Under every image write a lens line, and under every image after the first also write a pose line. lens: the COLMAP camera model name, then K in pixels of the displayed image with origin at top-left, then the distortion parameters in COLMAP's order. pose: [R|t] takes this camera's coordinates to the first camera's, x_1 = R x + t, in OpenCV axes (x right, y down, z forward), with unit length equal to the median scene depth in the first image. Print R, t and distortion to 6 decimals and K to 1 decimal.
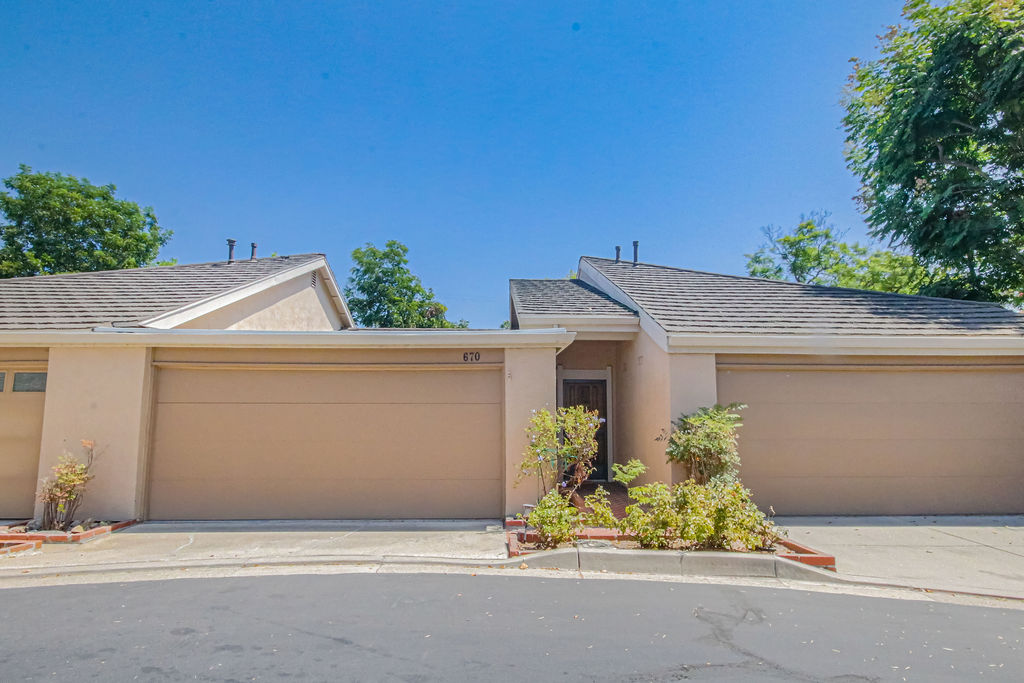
lens RADIAL K [[544.3, 0, 502.9], [0, 544.3, 325.2], [0, 0, 1]] dist [-0.002529, 0.001625]
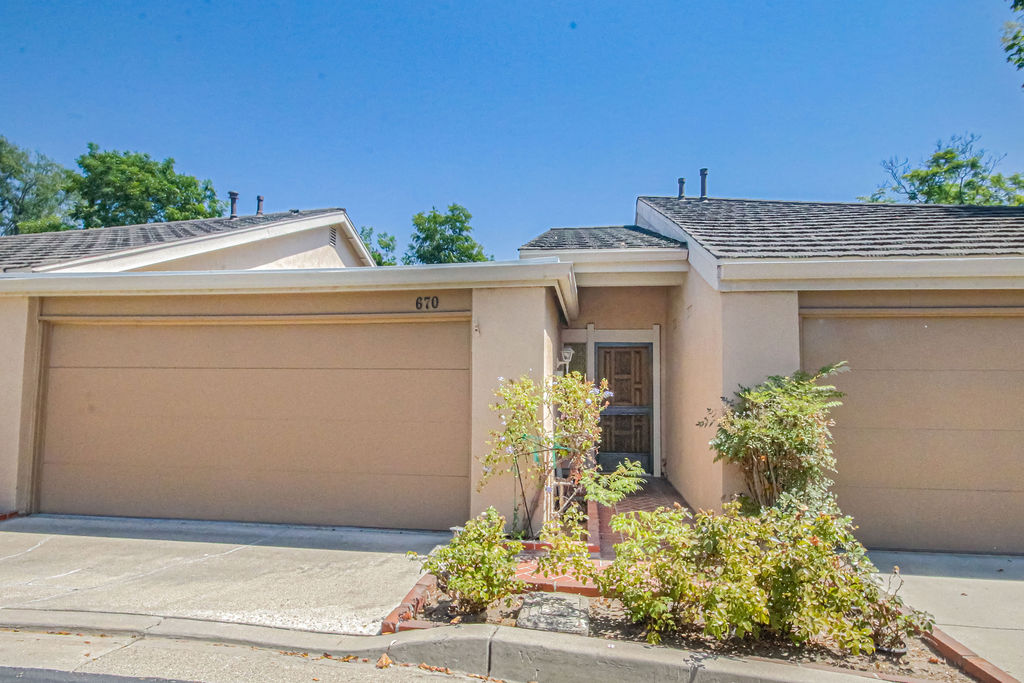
lens RADIAL K [[544.3, 0, 502.9], [0, 544.3, 325.2], [0, 0, 1]] dist [-0.002529, 0.001625]
pose [[0.986707, -0.010324, -0.162180, 0.153154], [0.017266, 0.998991, 0.041455, 0.058956], [0.161589, -0.043704, 0.985890, 0.318949]]
